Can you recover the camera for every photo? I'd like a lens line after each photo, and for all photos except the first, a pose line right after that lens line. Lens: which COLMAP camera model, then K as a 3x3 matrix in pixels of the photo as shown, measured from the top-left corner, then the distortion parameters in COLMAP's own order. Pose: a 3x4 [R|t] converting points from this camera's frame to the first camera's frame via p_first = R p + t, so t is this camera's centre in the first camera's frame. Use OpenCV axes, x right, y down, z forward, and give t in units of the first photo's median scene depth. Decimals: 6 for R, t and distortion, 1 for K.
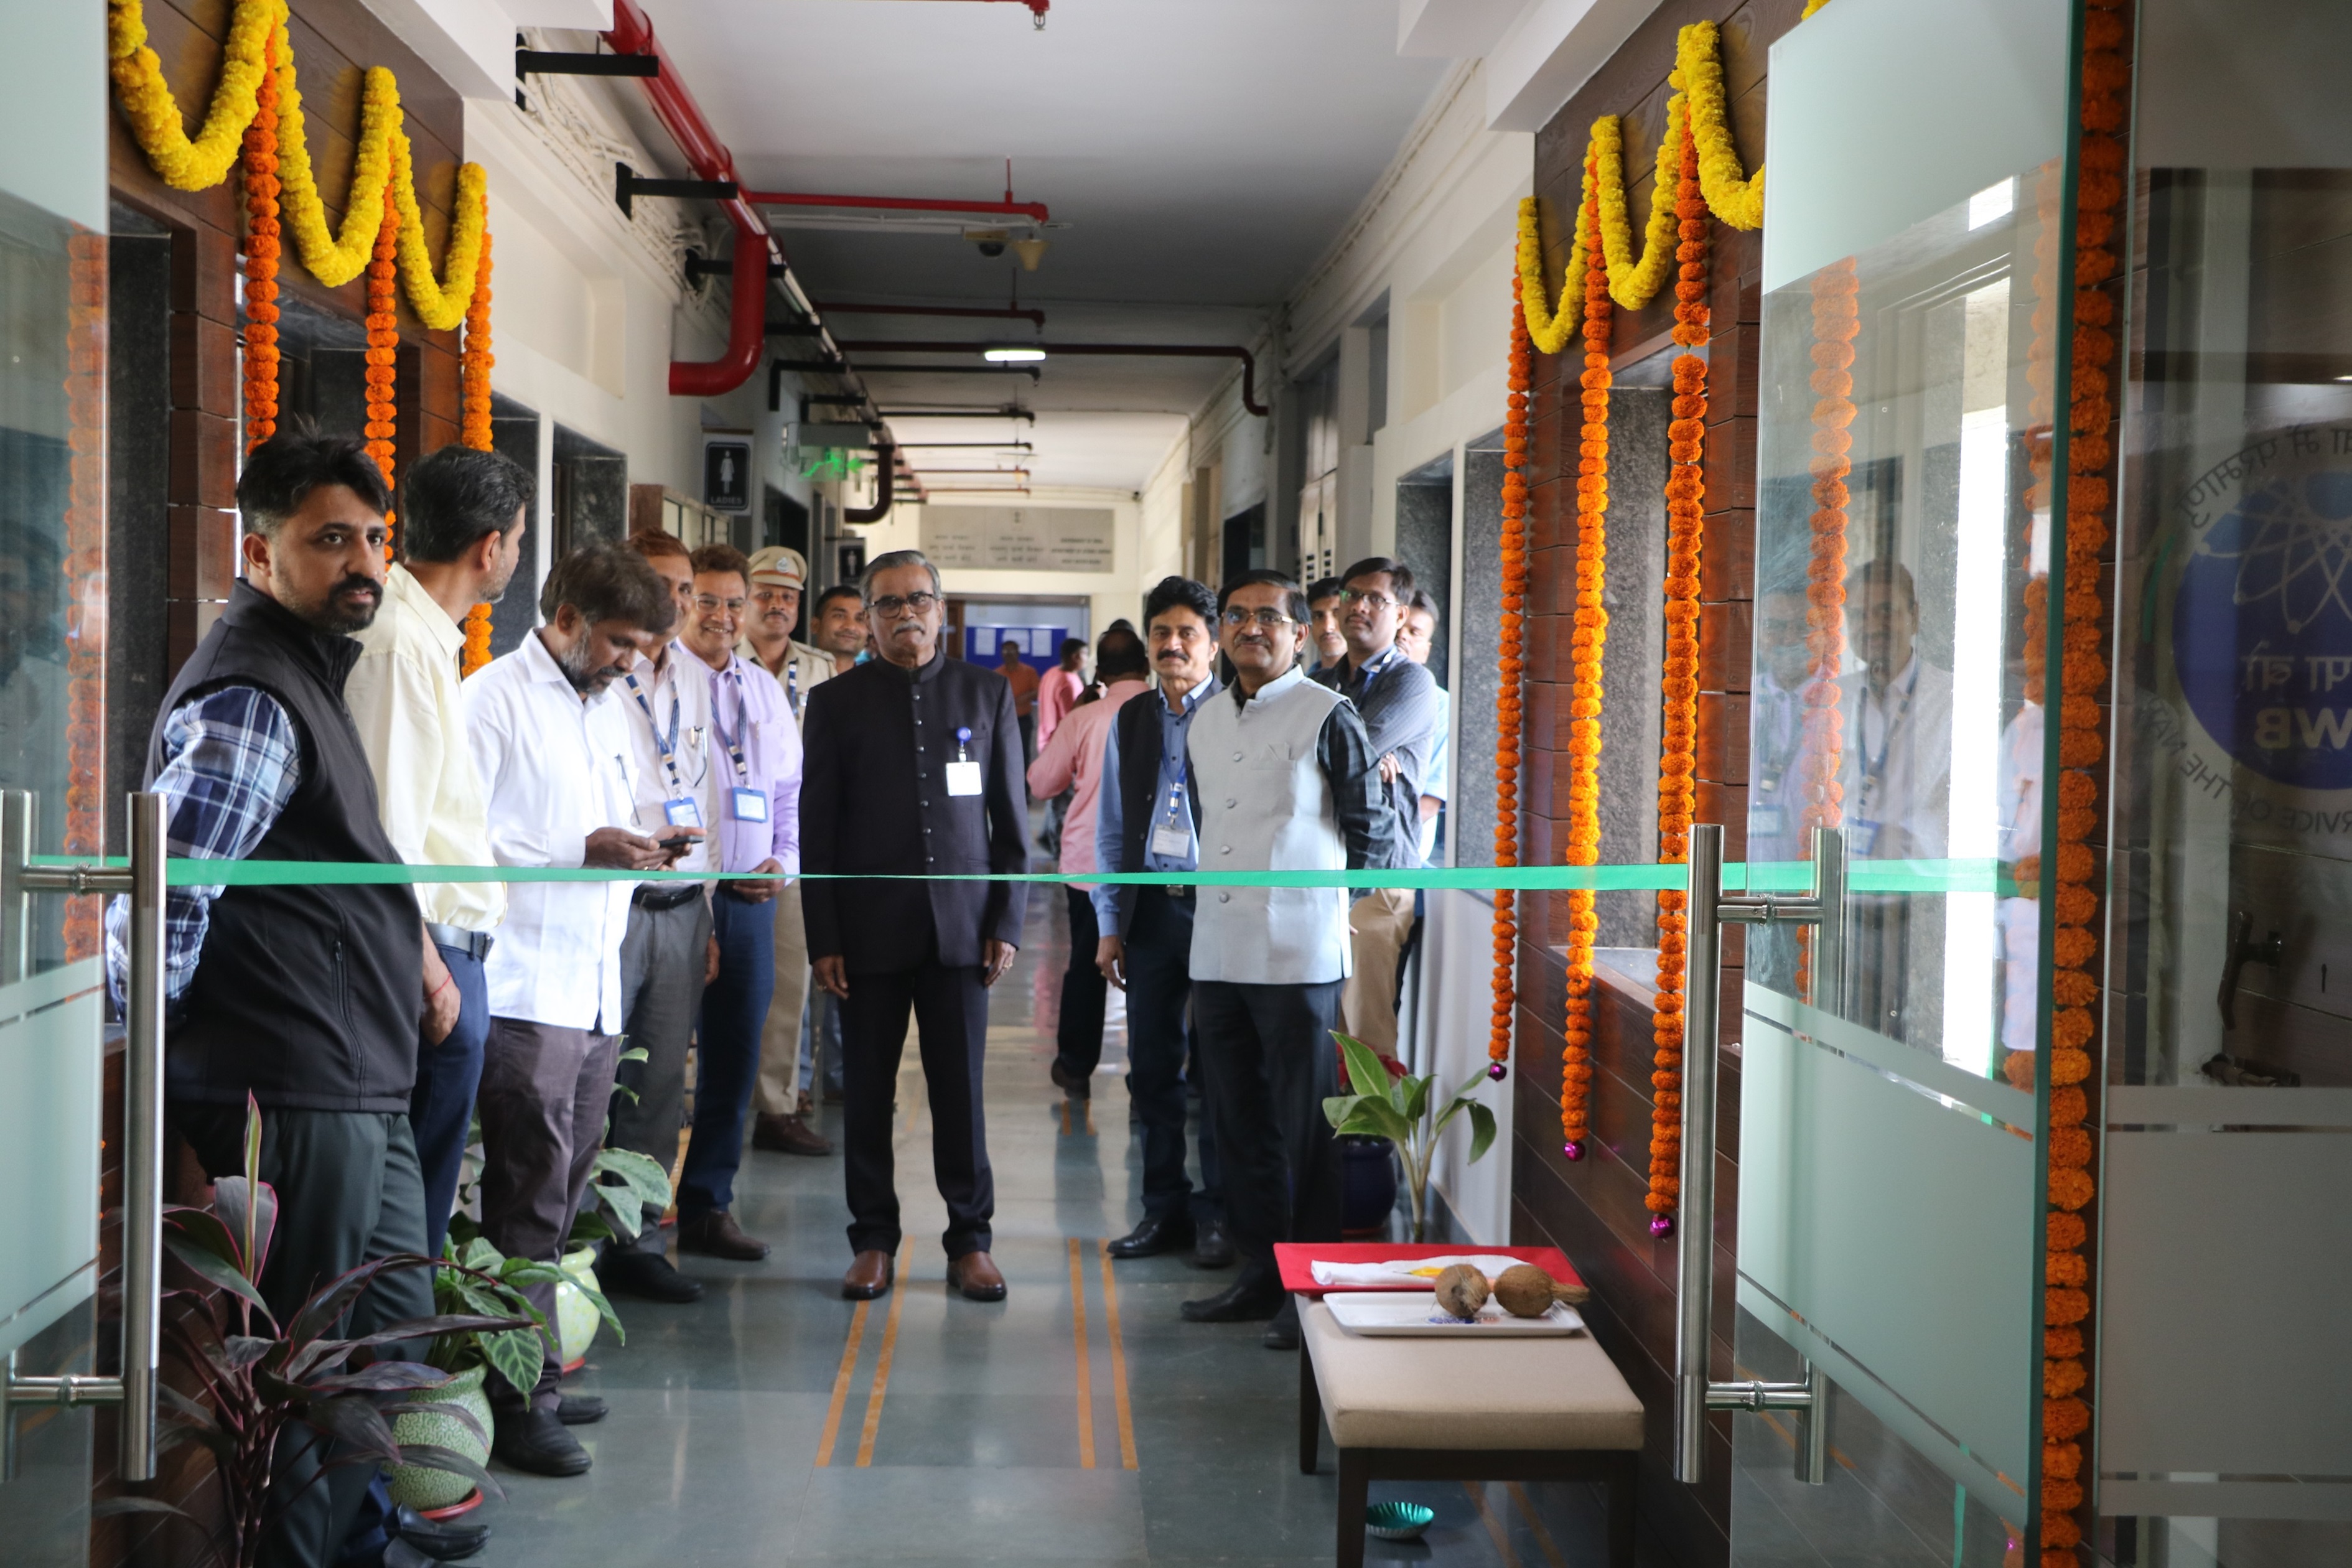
lens RADIAL K [[3097.5, 0, 1176.0], [0, 3097.5, 784.0], [0, 0, 1]] dist [-0.013821, 0.496927]
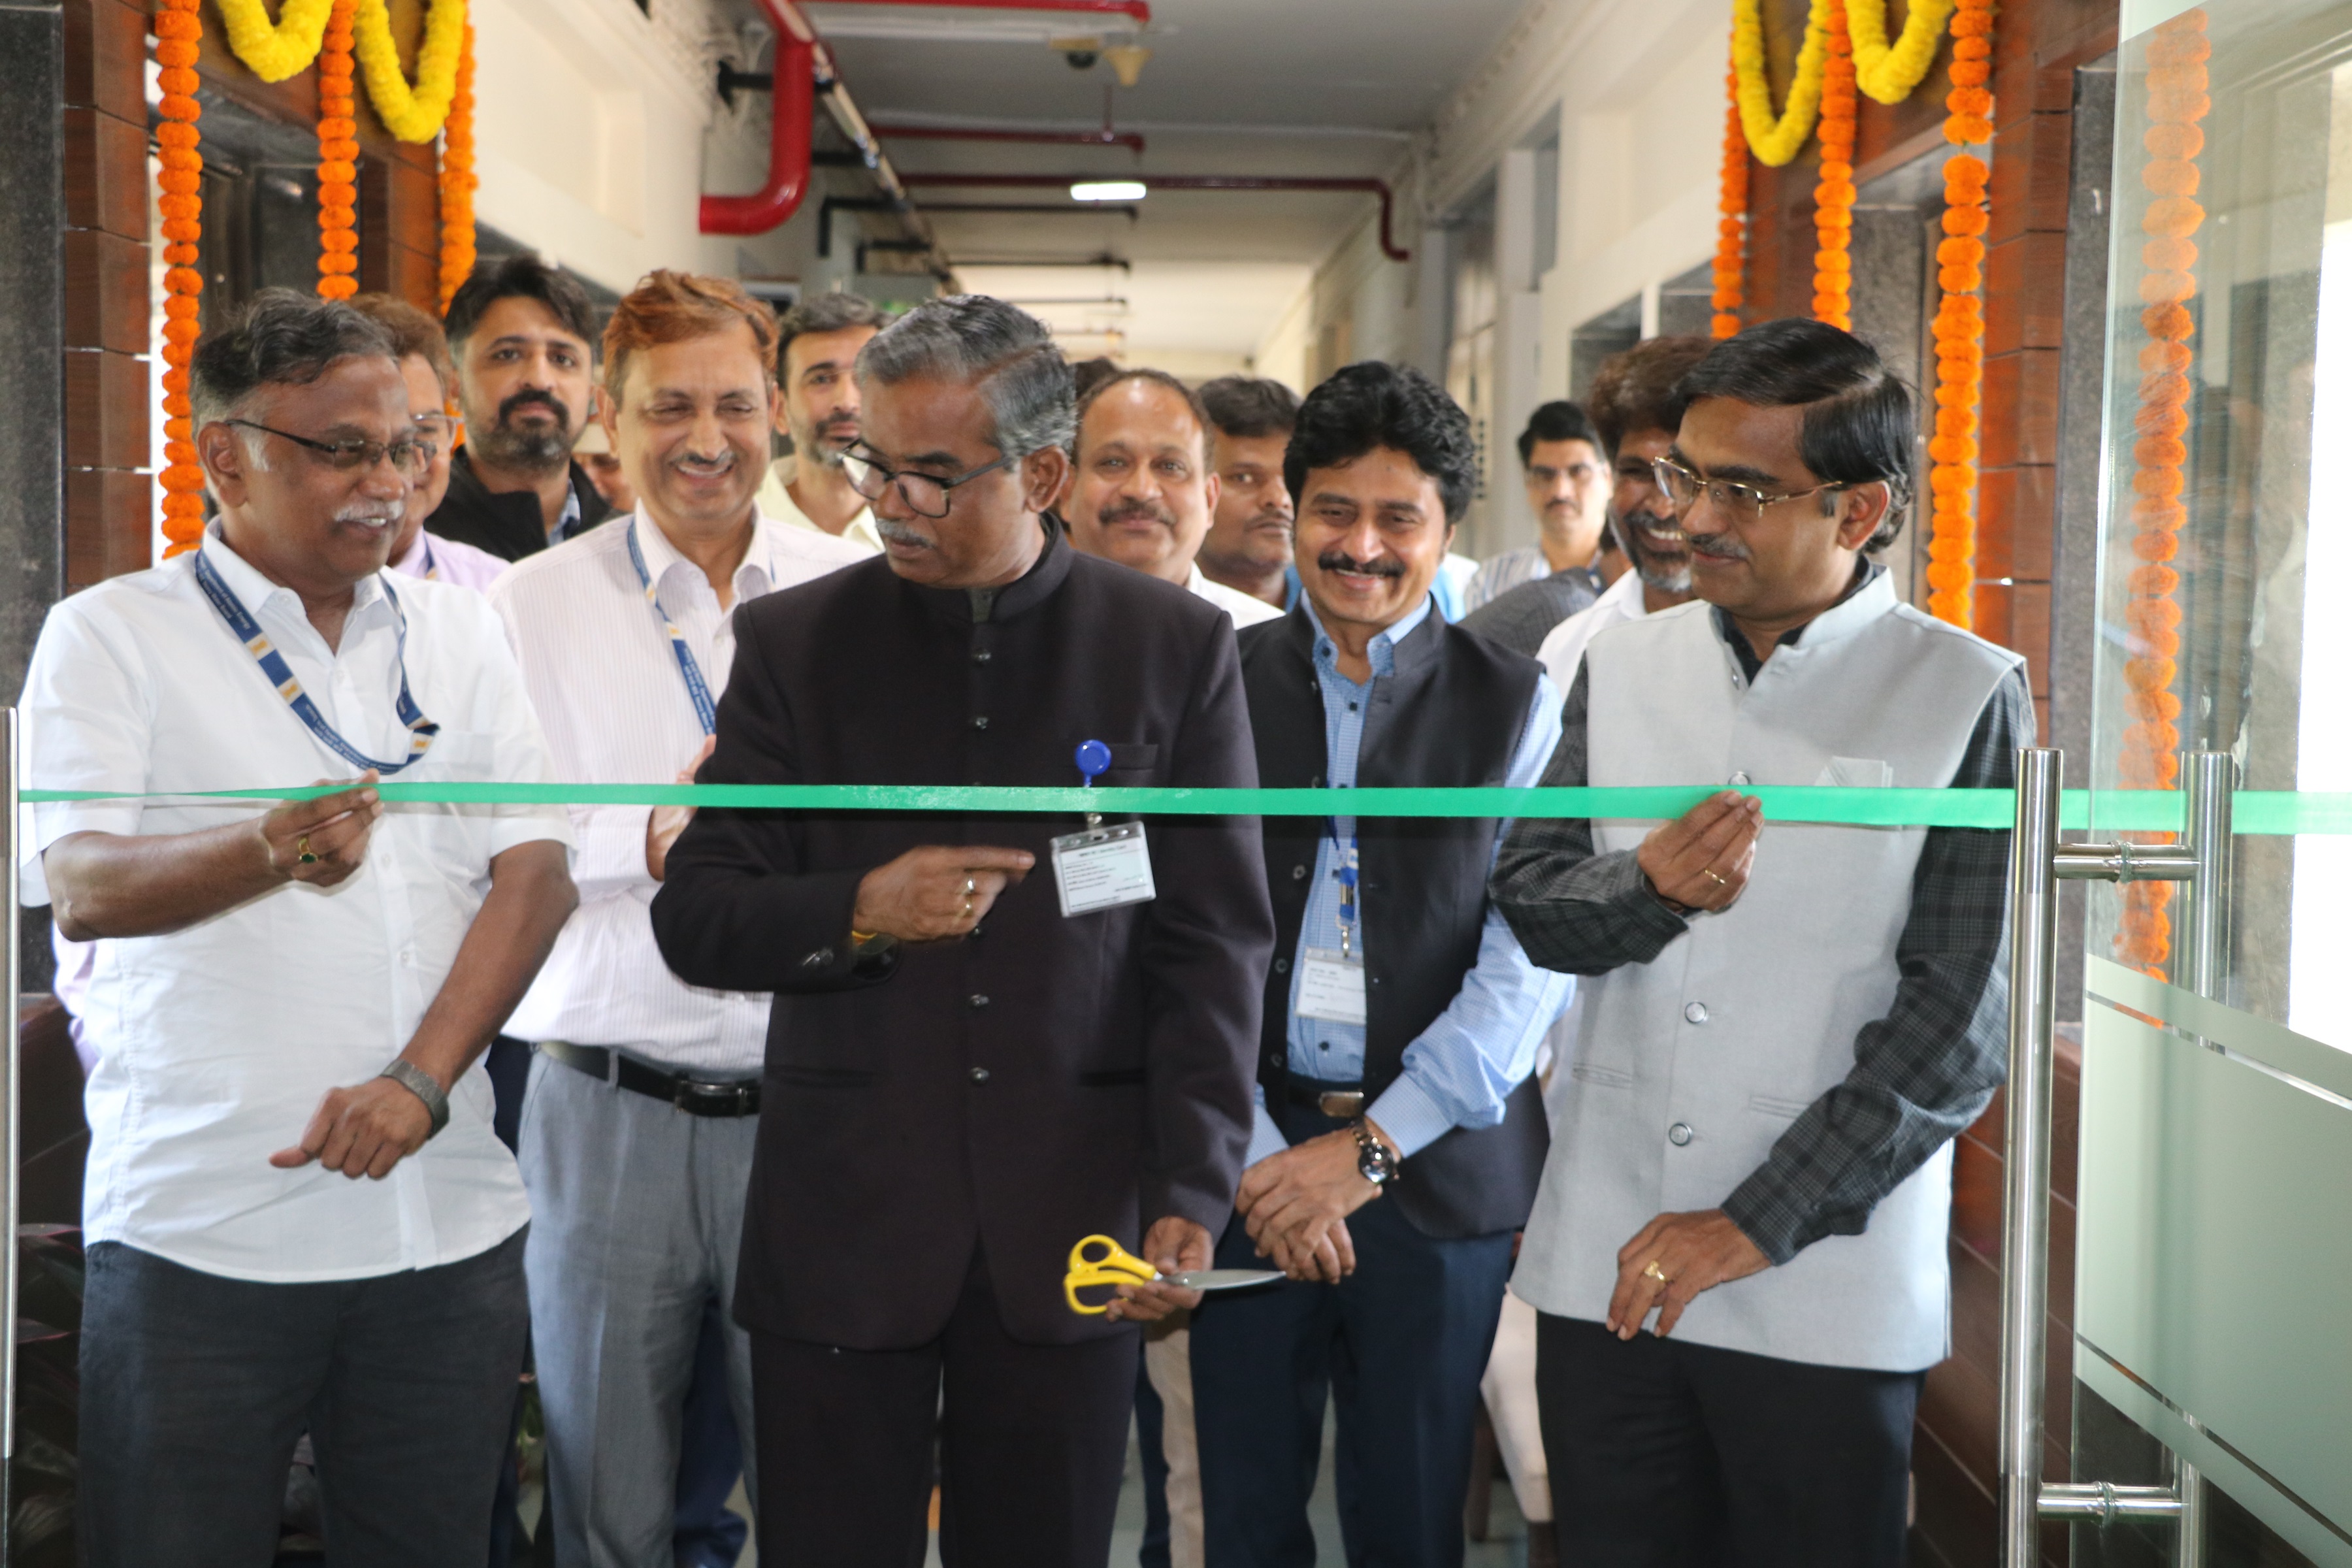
lens RADIAL K [[3584.3, 0, 1176.0], [0, 3584.3, 784.0], [0, 0, 1]] dist [0.097527, 0.028050]
pose [[0.999471, -0.000202, -0.032514, -0.004636], [0.000968, 0.999722, 0.023551, 0.000284], [0.032500, -0.023571, 0.999194, 0.047187]]
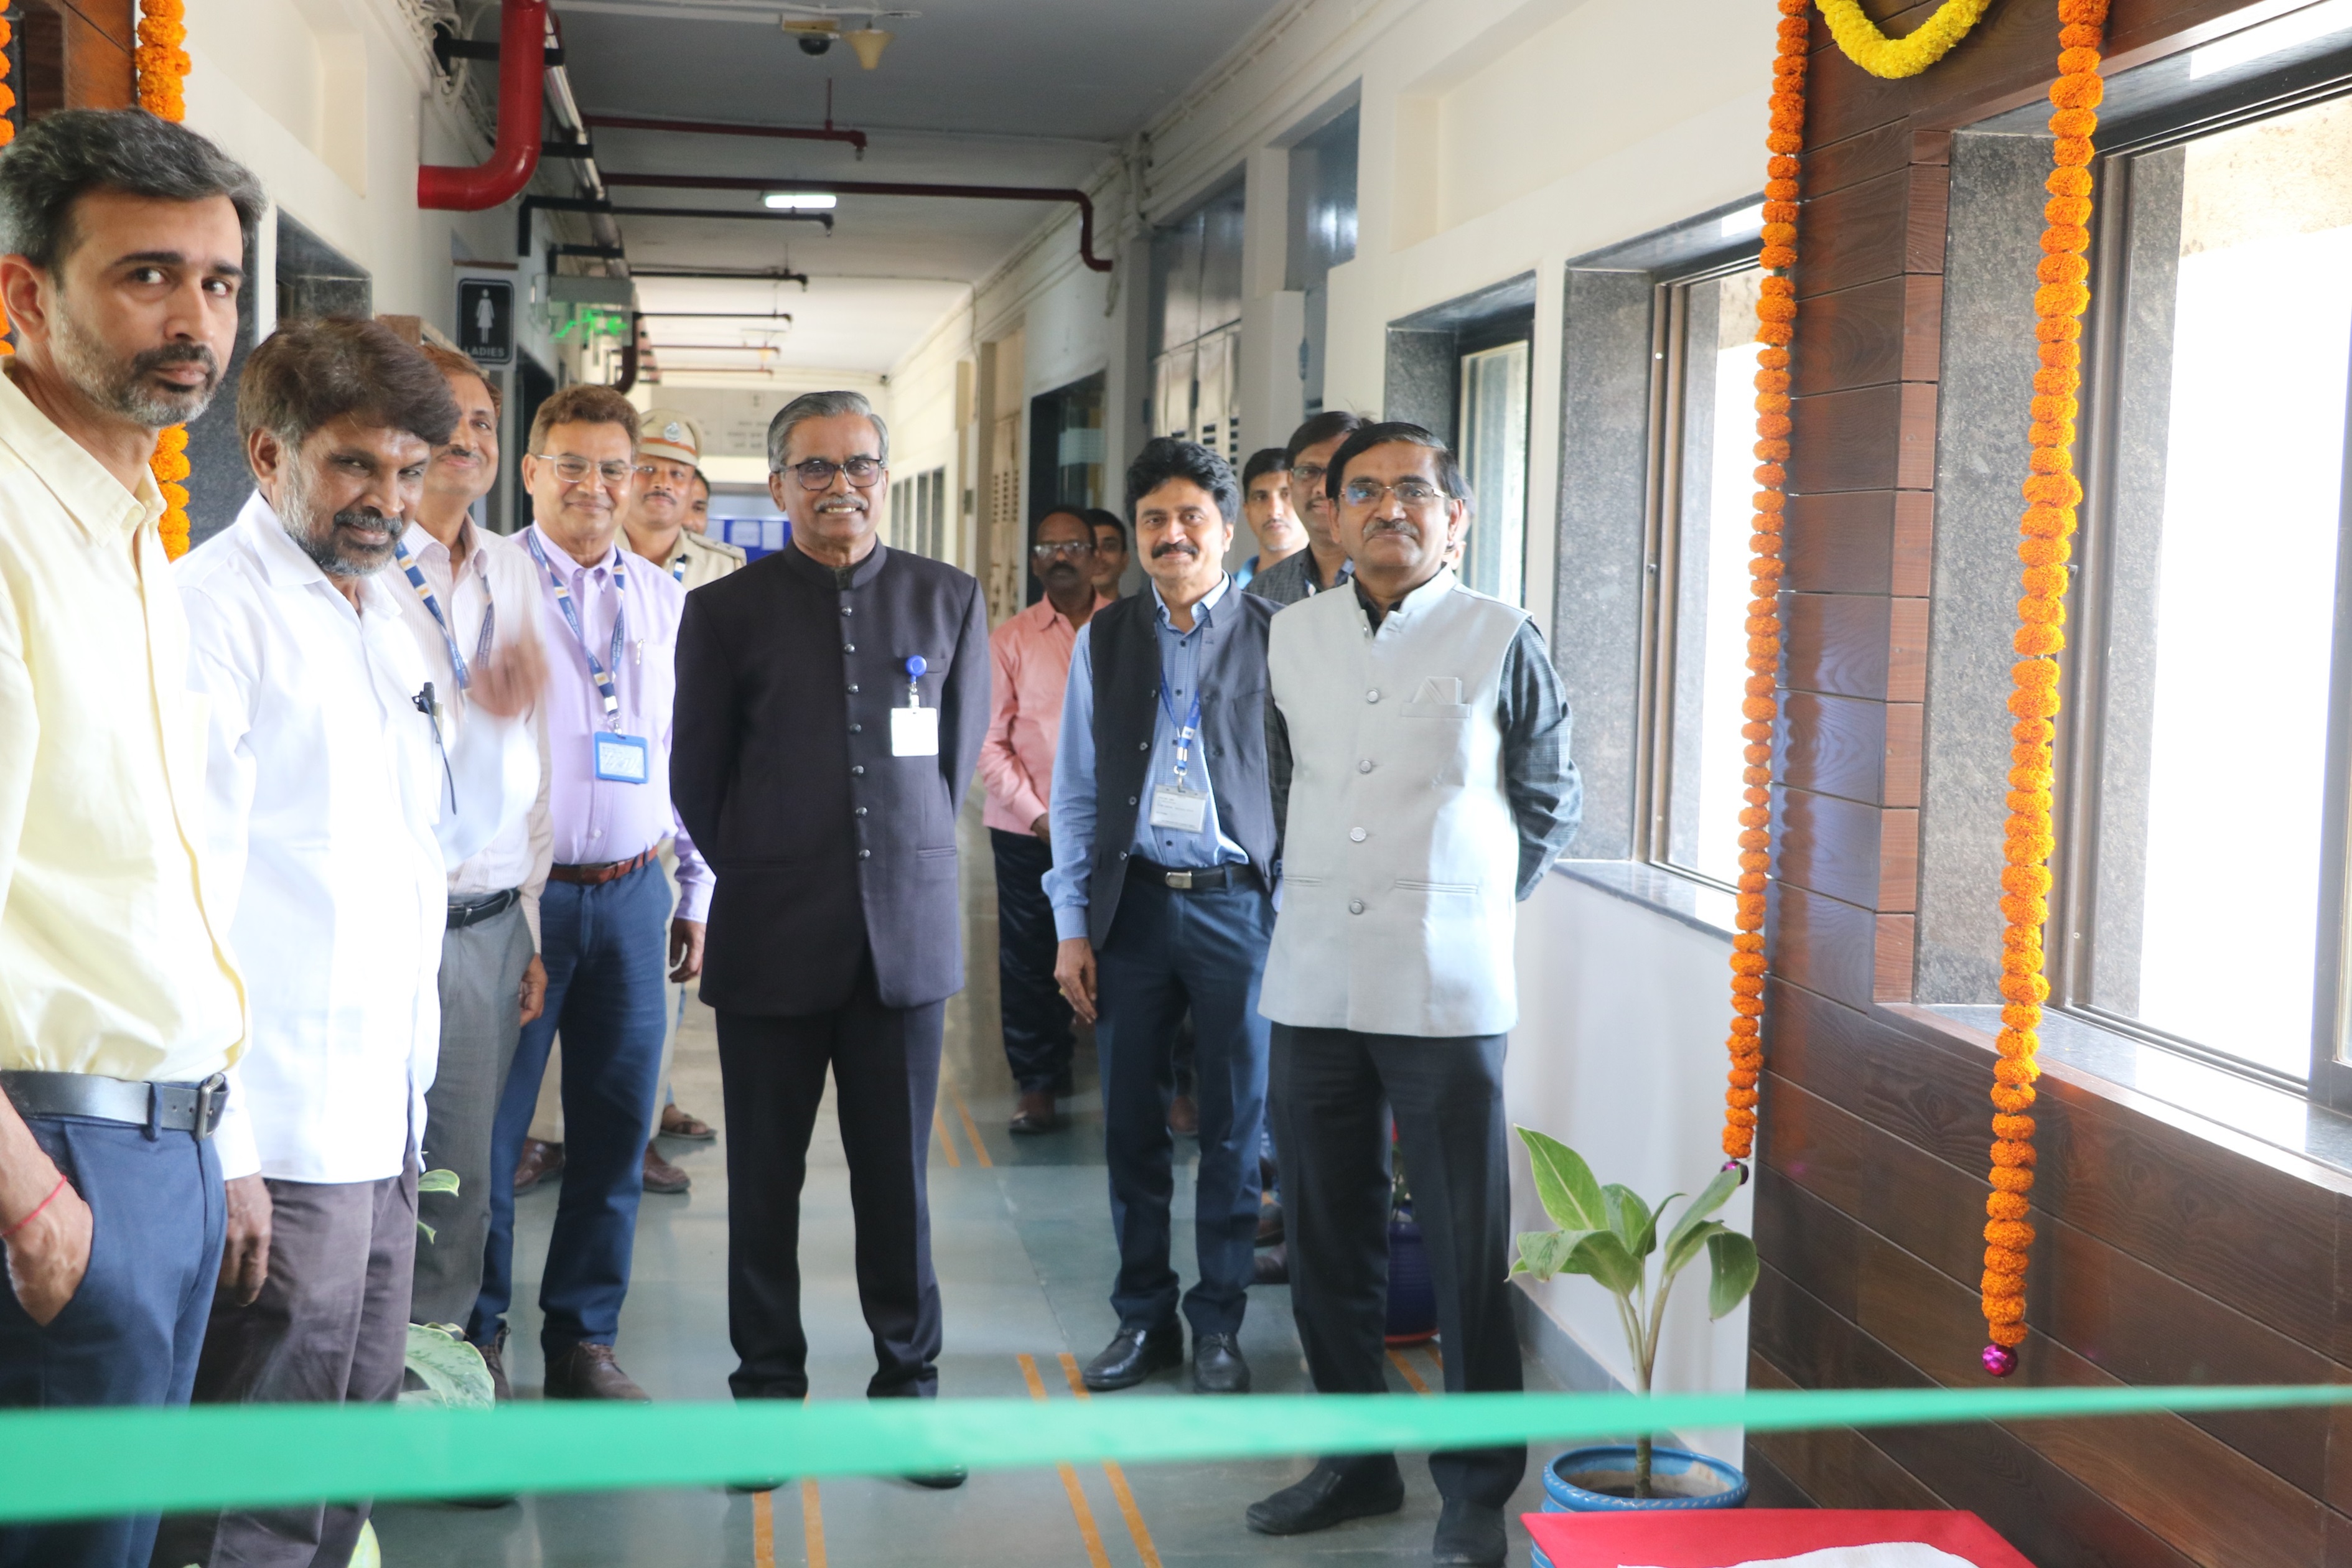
lens RADIAL K [[3097.5, 0, 1176.0], [0, 3097.5, 784.0], [0, 0, 1]] dist [-0.013821, 0.496927]
pose [[0.995655, 0.000080, 0.093123, -0.080991], [-0.003211, 0.999435, 0.033468, -0.013895], [-0.093068, -0.033622, 0.995092, 0.349868]]
